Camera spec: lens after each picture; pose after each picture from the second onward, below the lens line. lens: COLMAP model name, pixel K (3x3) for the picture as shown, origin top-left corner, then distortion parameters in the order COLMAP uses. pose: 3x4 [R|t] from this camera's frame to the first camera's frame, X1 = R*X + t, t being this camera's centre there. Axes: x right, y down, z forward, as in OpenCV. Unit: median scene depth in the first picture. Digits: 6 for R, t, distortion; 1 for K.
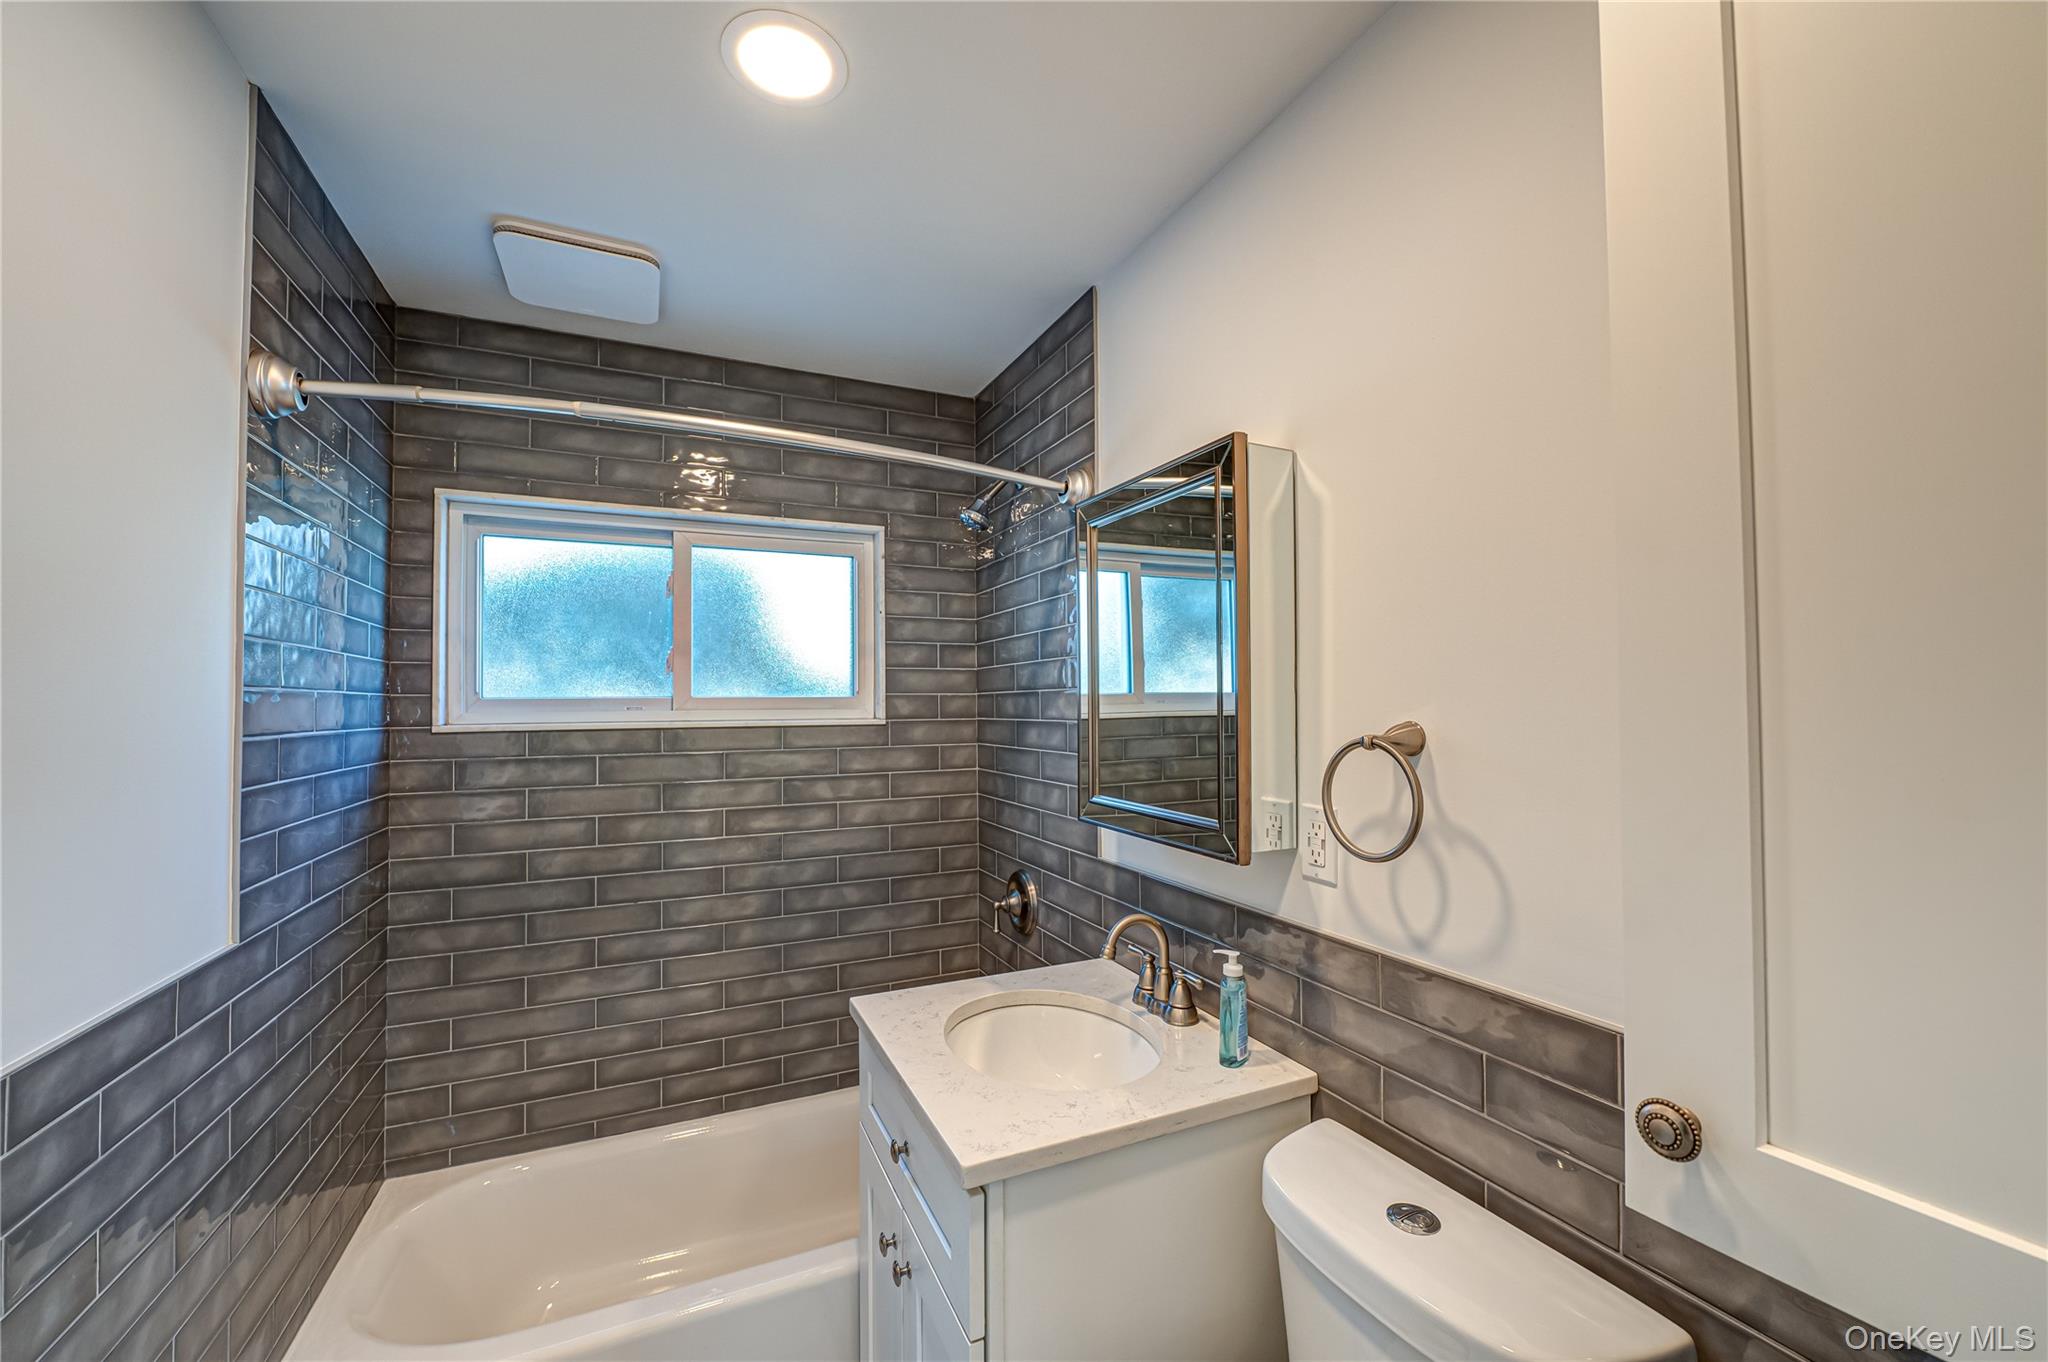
lens RADIAL K [[802.4, 0, 1030.2], [0, 802.4, 686.0], [0, 0, 1]] dist [-0.008602, -0.000352]
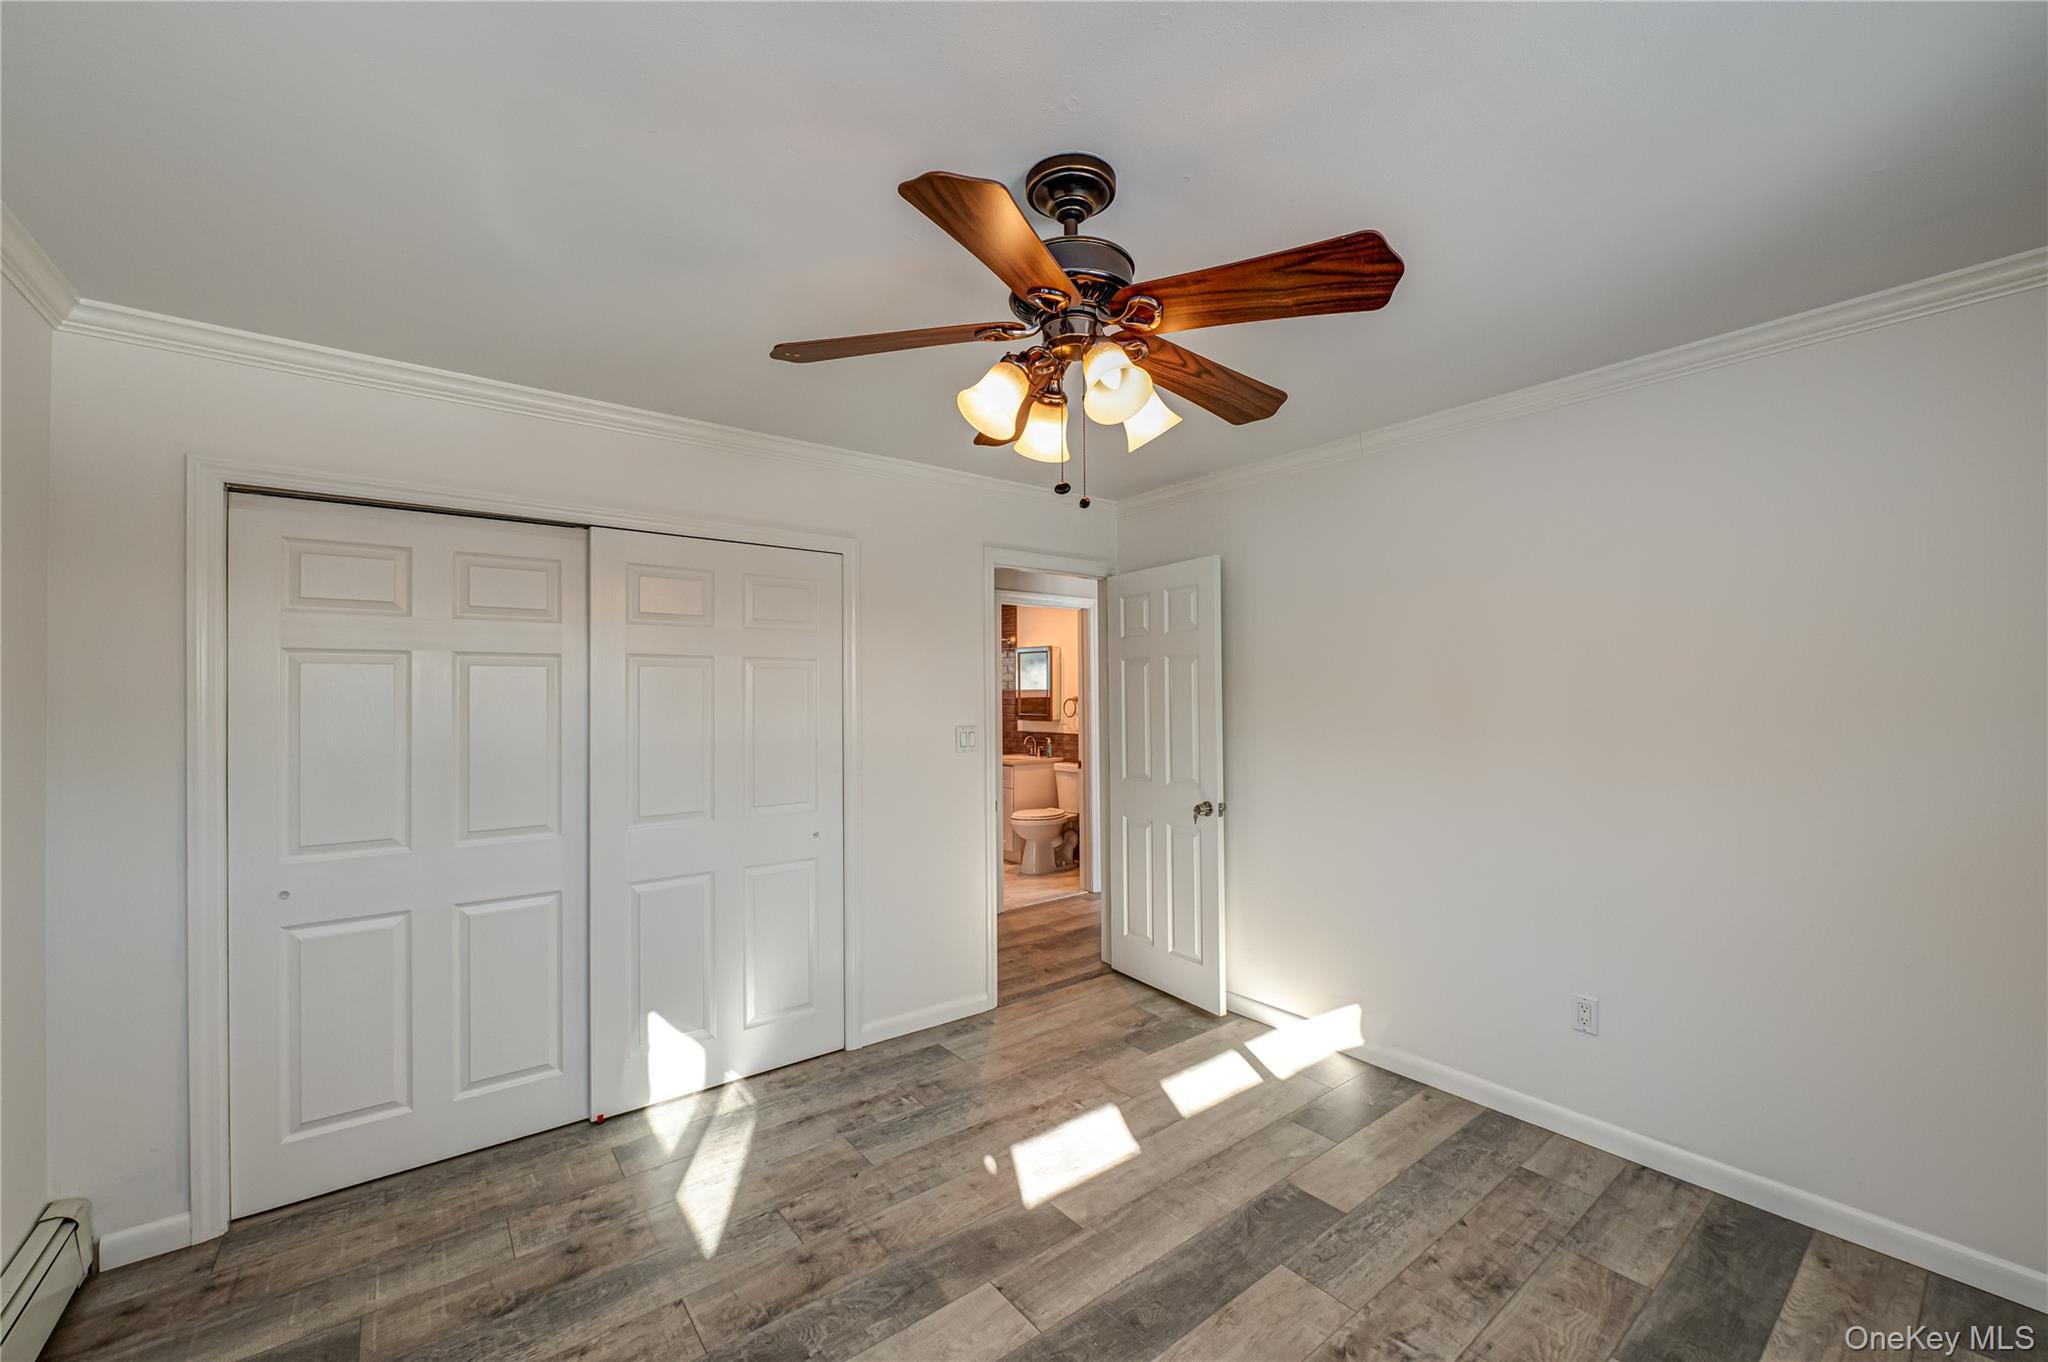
lens RADIAL K [[802.4, 0, 1030.2], [0, 802.4, 686.0], [0, 0, 1]] dist [-0.008602, -0.000352]
pose [[0.976302, 0.002405, 0.216398, -1.031111], [-0.004923, 0.999926, 0.011097, -0.080189], [-0.216355, -0.011900, 0.976242, -4.201931]]
